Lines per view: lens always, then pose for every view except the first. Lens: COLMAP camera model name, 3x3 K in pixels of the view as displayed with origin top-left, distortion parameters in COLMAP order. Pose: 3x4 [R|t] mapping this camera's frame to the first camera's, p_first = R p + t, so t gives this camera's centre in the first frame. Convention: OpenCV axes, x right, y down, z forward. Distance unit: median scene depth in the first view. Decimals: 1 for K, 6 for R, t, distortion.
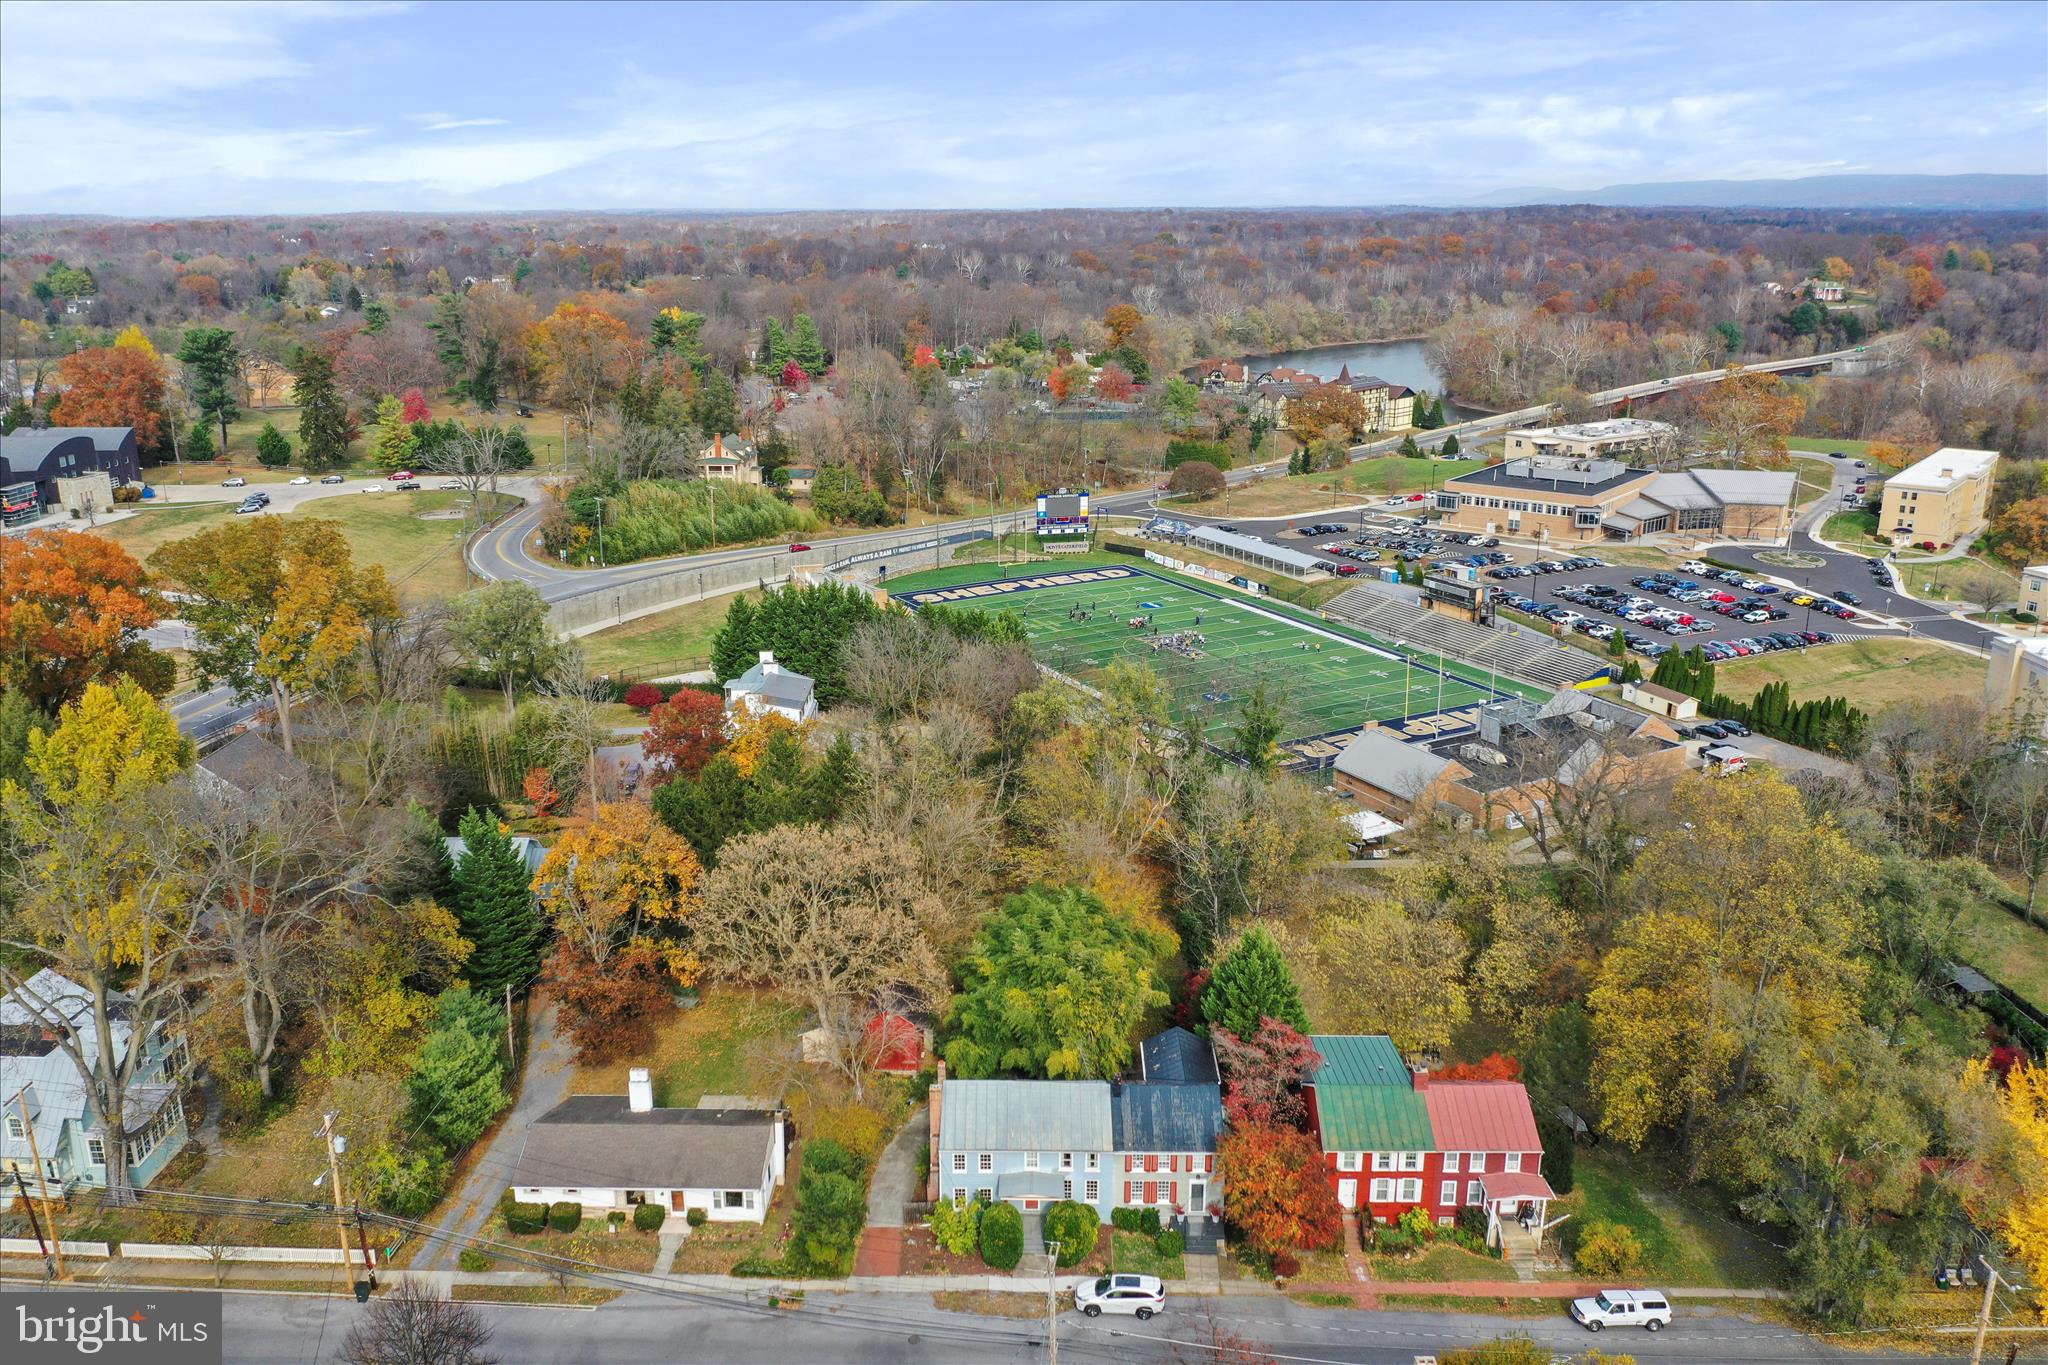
lens RADIAL K [[1601.5, 0, 1015.9], [0, 1601.5, 689.2], [0, 0, 1]] dist [-0.018901, 0.007965]
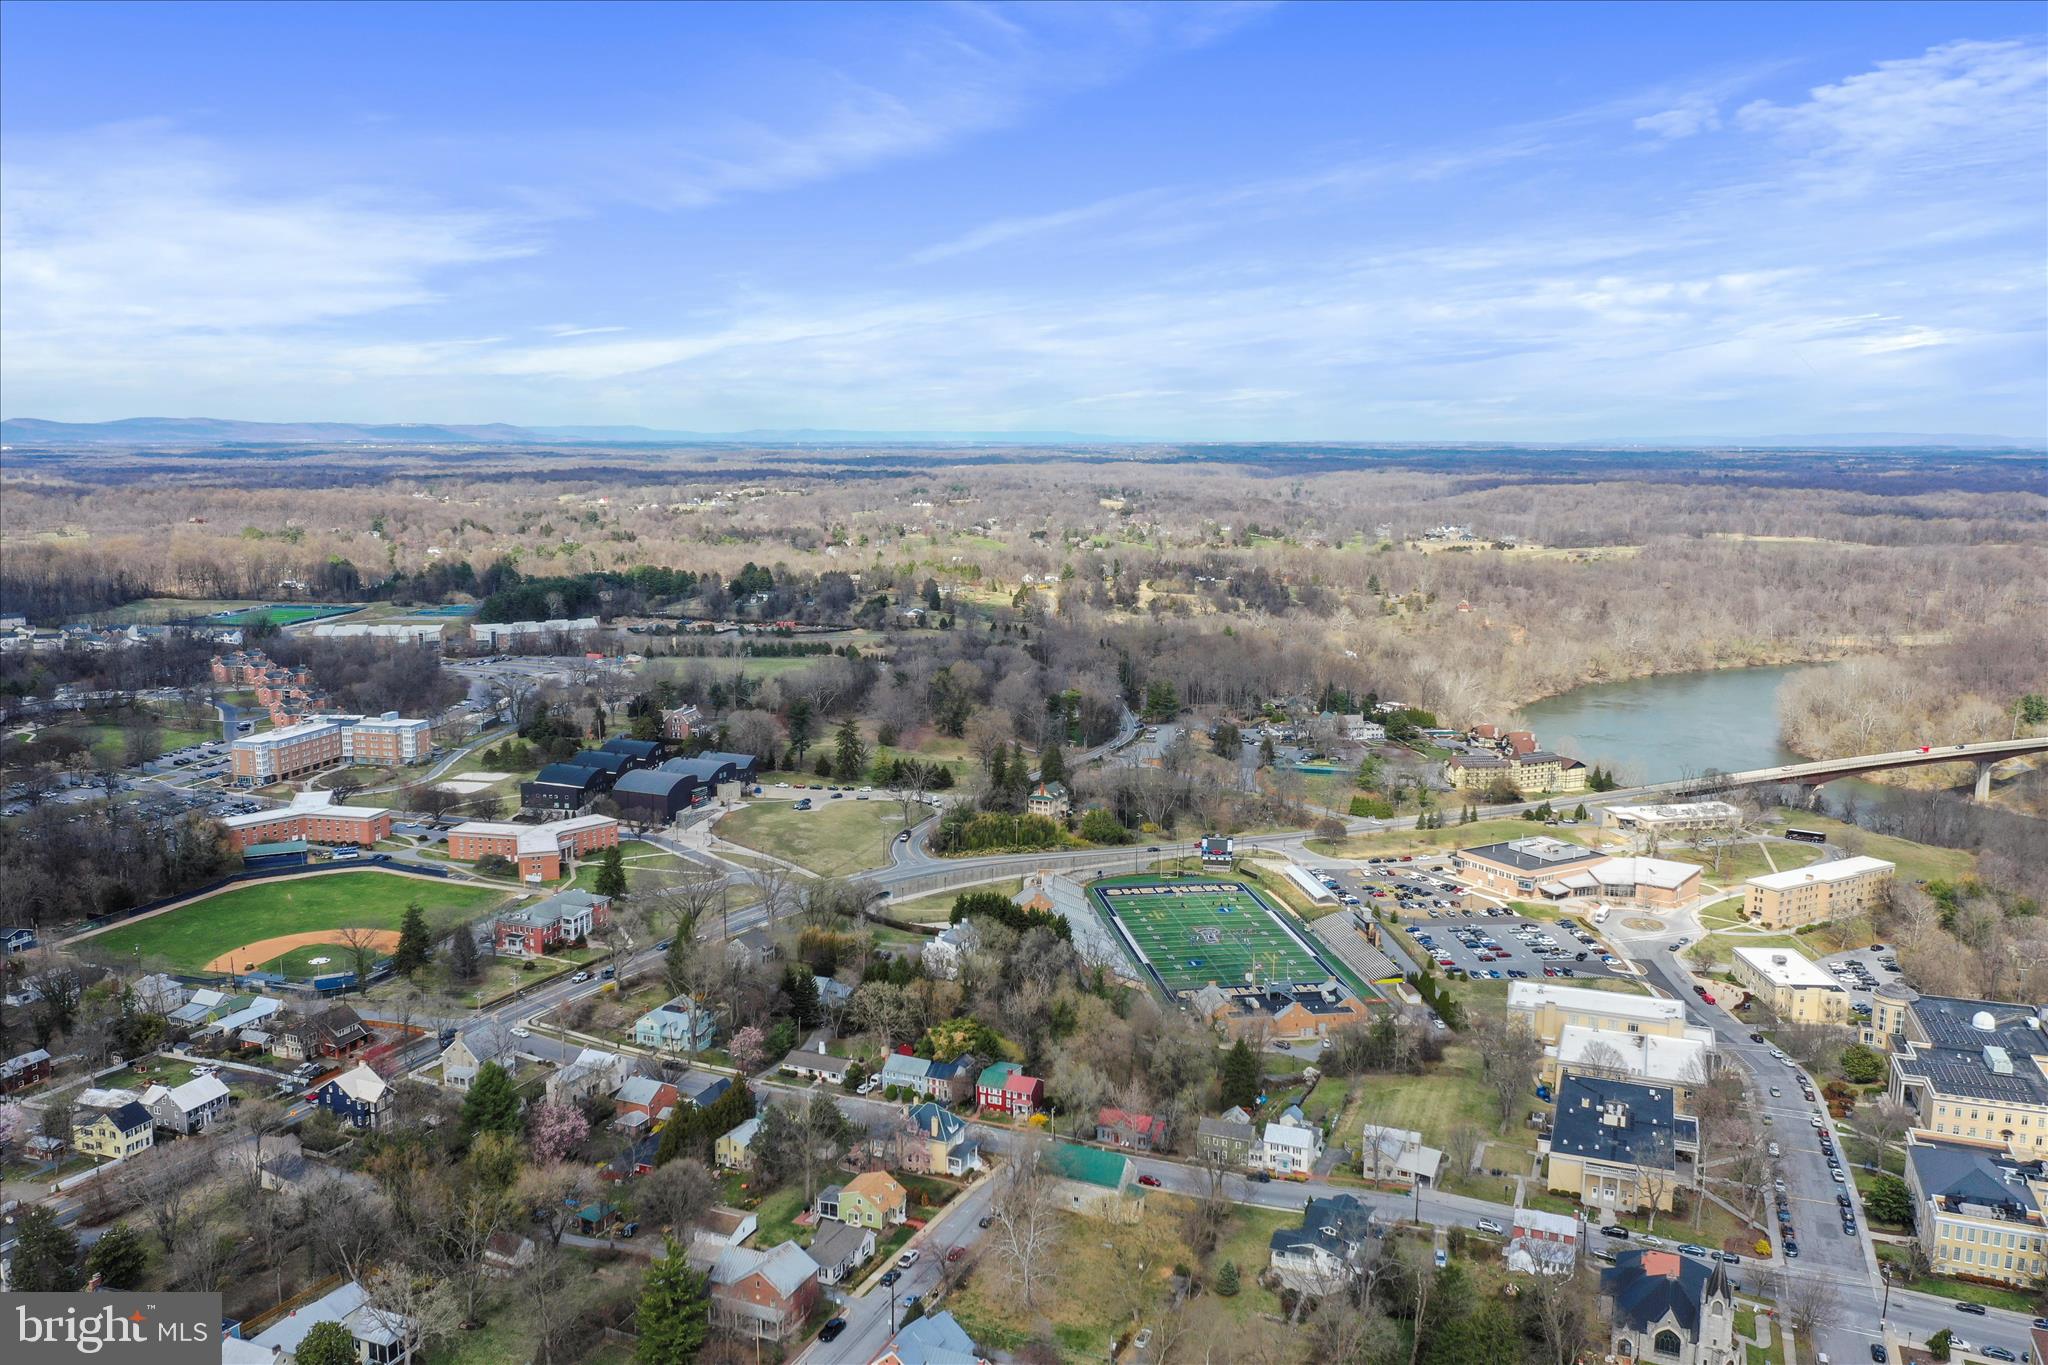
lens RADIAL K [[1601.5, 0, 1015.9], [0, 1601.5, 689.2], [0, 0, 1]] dist [-0.018901, 0.007965]
pose [[0.931405, 0.065547, -0.358033, 0.456598], [-0.113431, 0.986938, -0.114400, -0.059315], [0.345857, 0.147165, 0.926674, -0.747191]]
